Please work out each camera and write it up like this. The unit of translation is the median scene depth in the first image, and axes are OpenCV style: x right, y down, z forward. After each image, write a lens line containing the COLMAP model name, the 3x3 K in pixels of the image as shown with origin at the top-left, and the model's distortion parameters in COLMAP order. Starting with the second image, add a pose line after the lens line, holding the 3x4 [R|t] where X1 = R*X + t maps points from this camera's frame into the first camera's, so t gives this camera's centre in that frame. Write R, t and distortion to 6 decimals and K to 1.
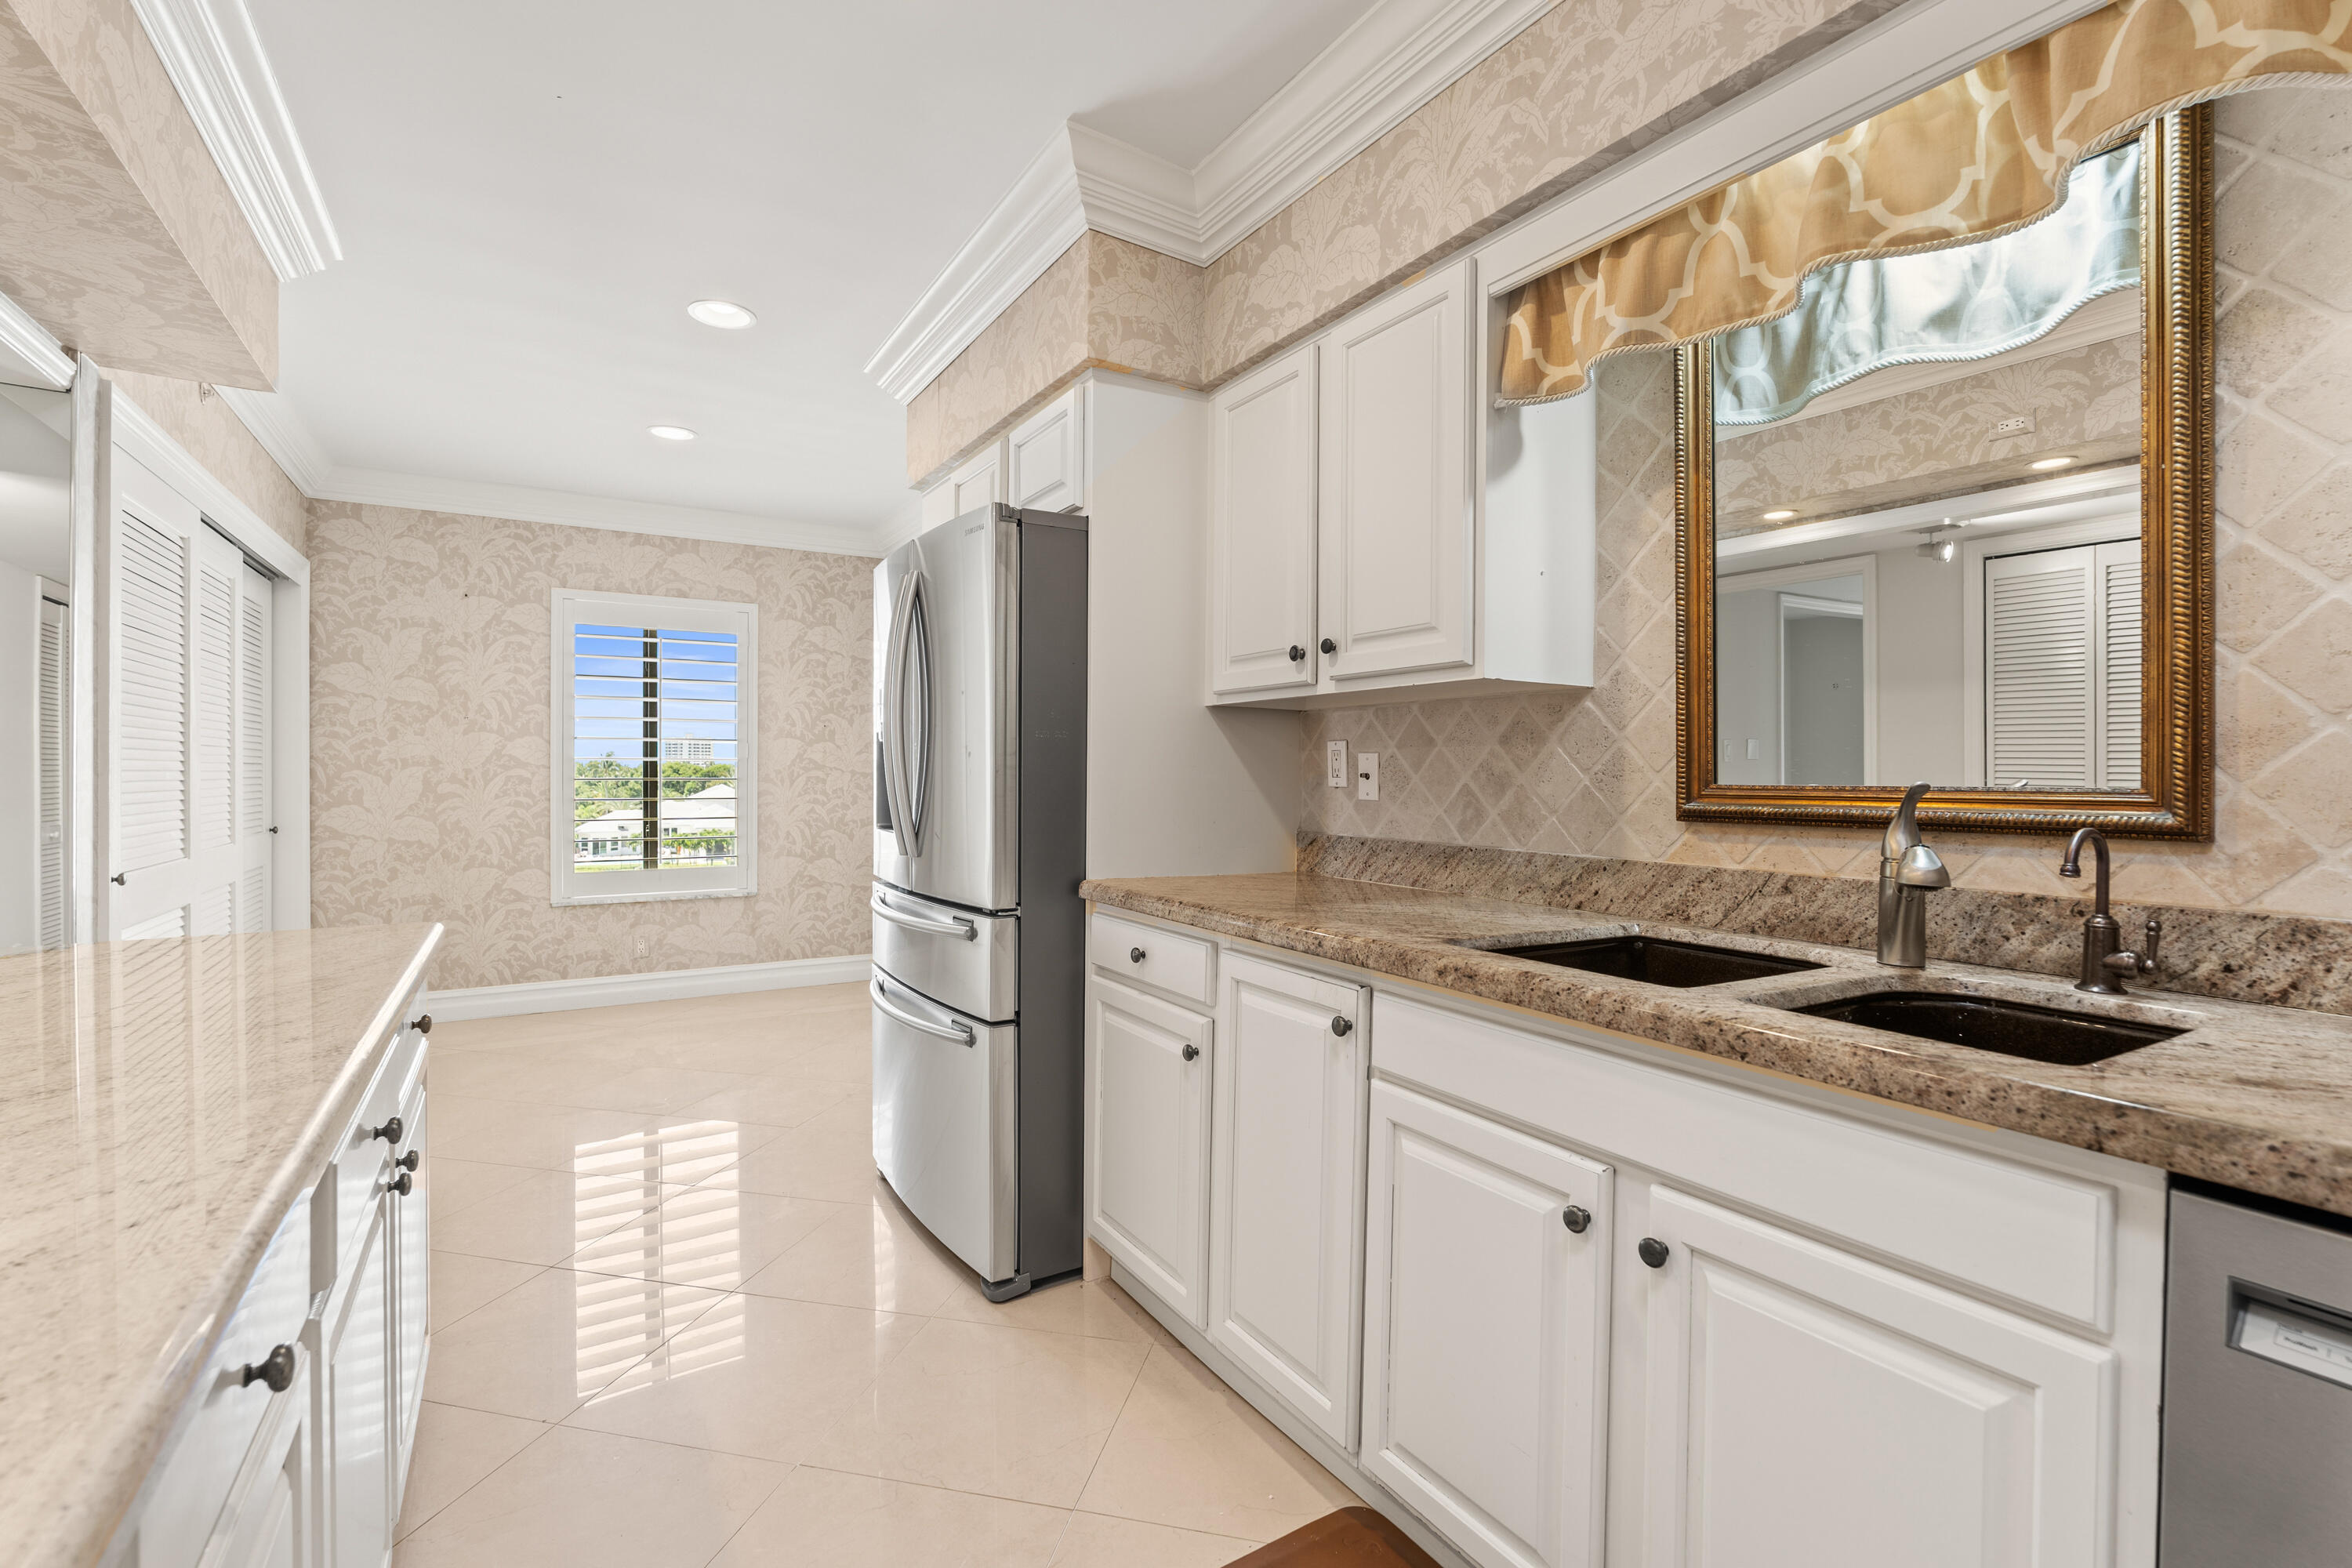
lens RADIAL K [[1046.2, 0, 1172.6], [0, 1046.2, 776.8], [0, 0, 1]] dist [-0.000580, 0.000036]
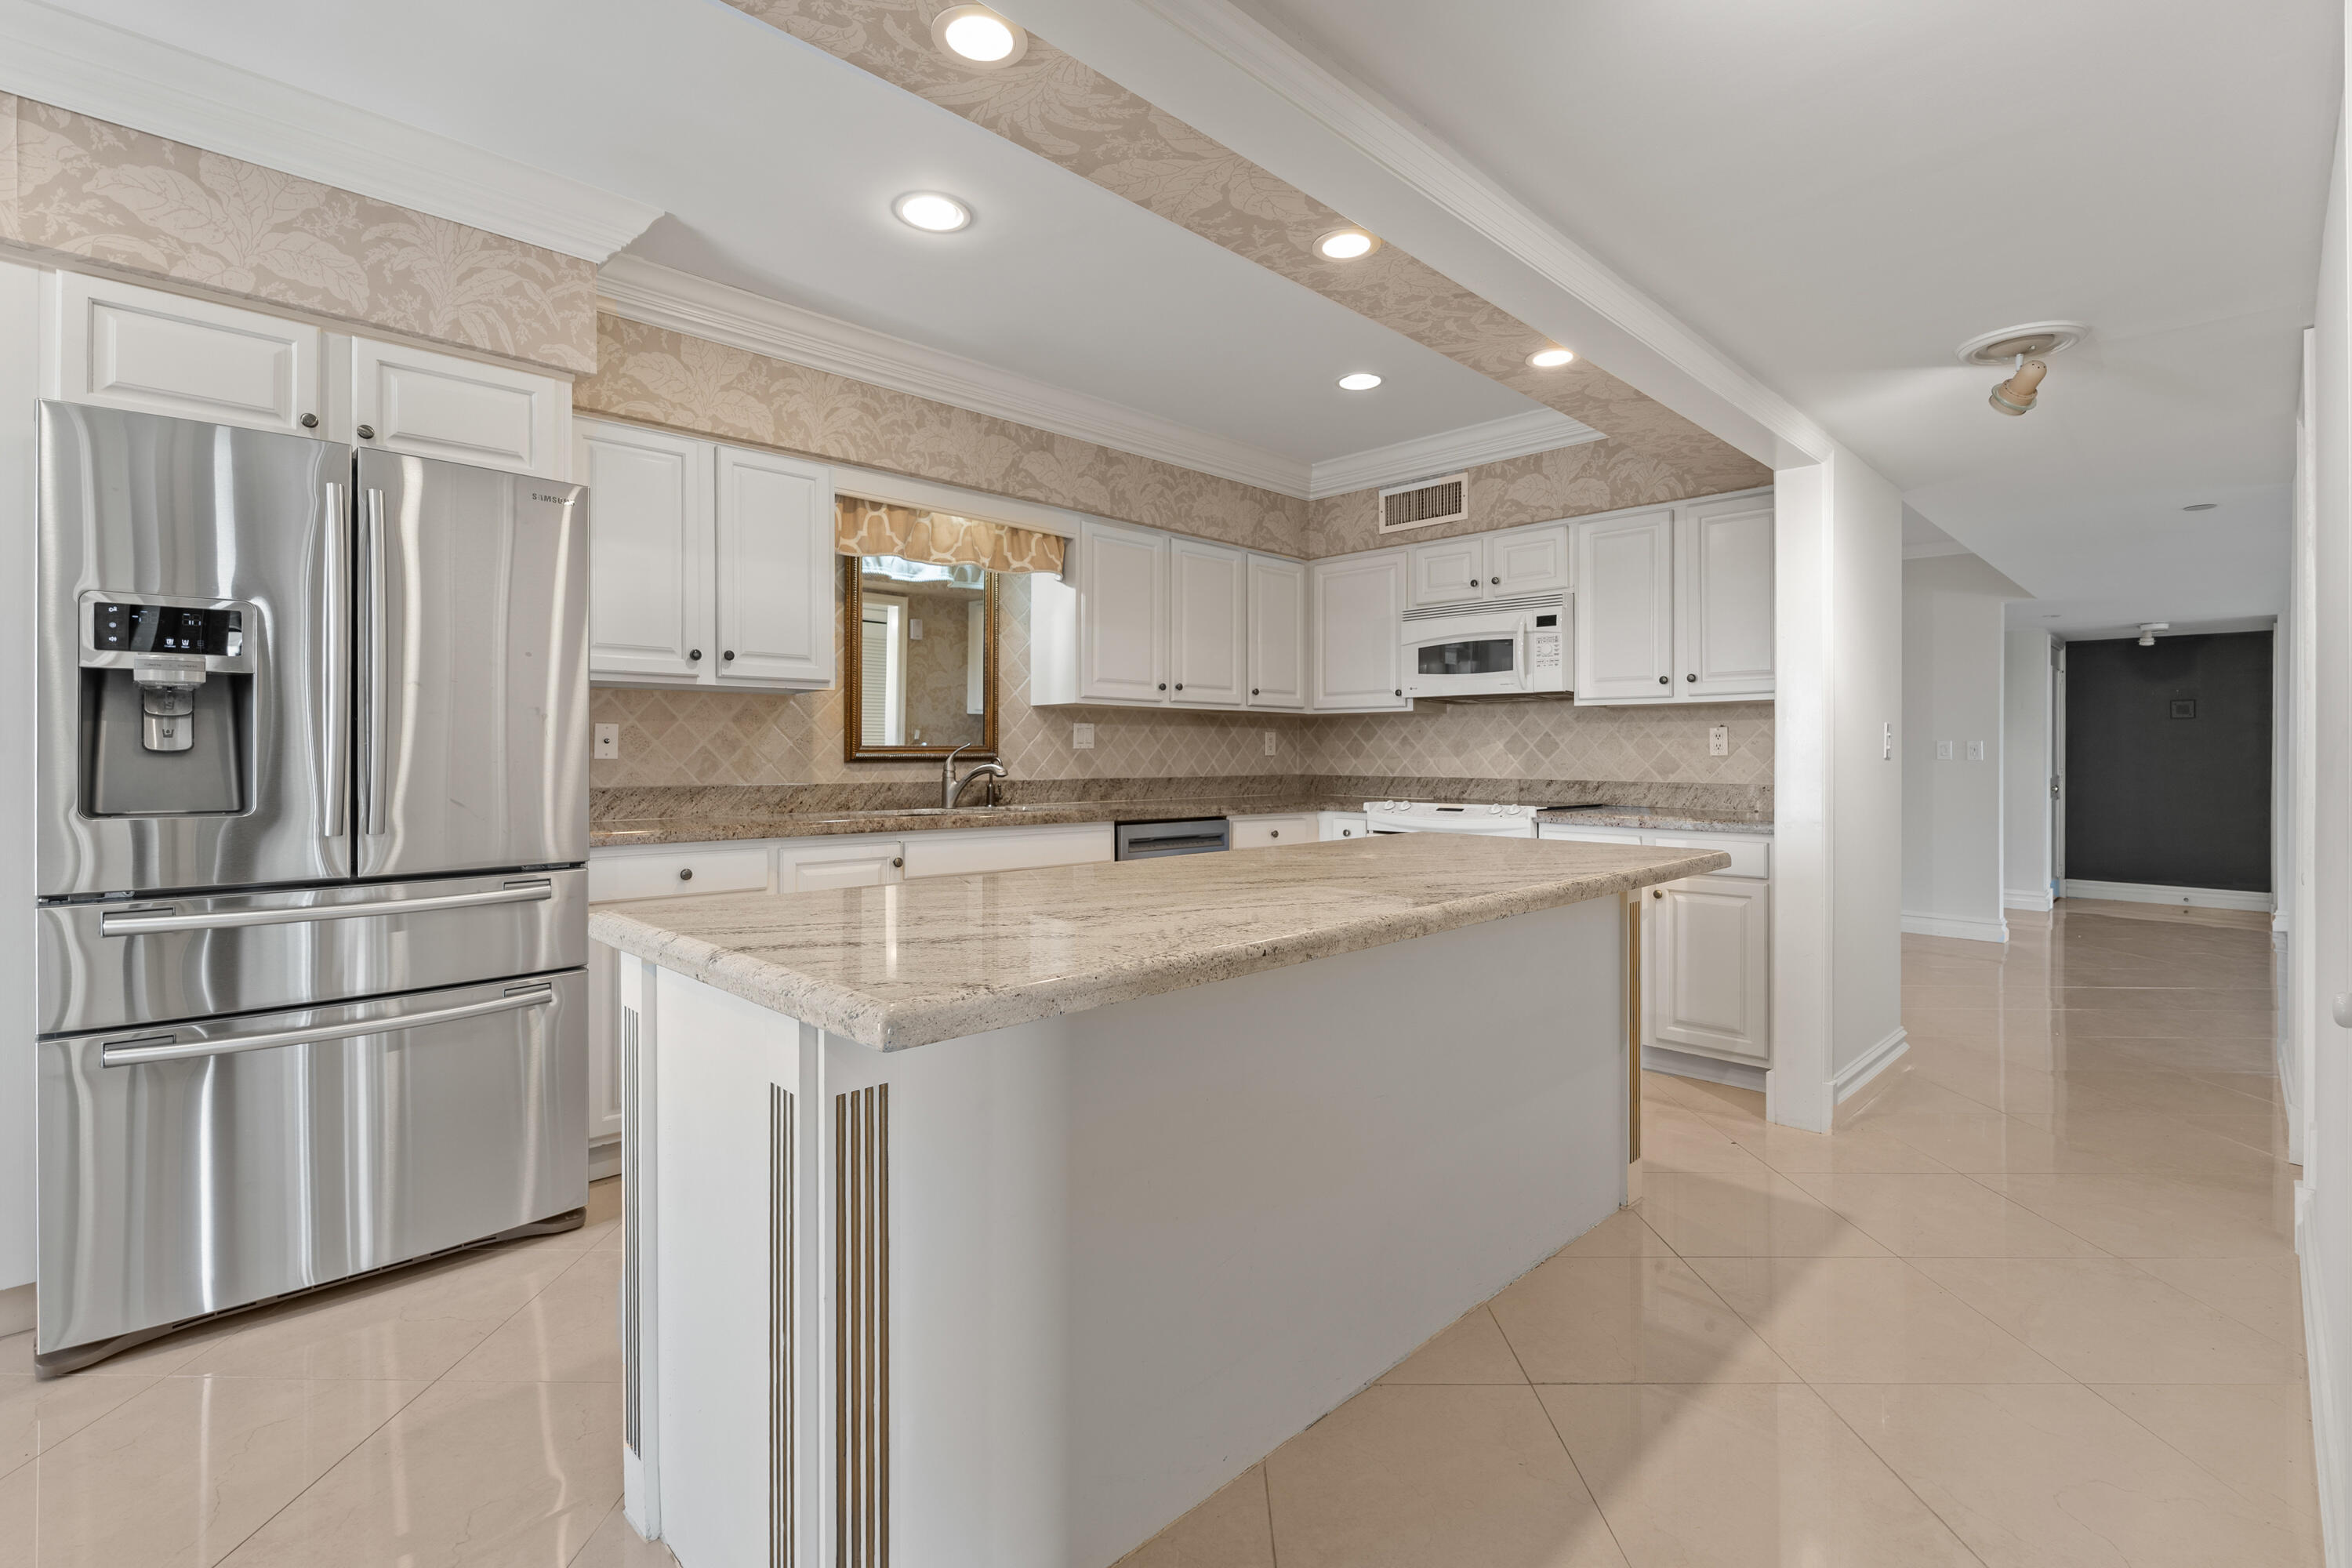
lens RADIAL K [[1071.2, 0, 1182.9], [0, 1071.2, 748.8], [0, 0, 1]] dist [0.000122, 0.000017]
pose [[-0.229194, -0.000909, 0.973380, -1.409964], [0.003074, 0.999994, 0.001657, 0.010300], [-0.973376, 0.003372, -0.229190, 0.658765]]
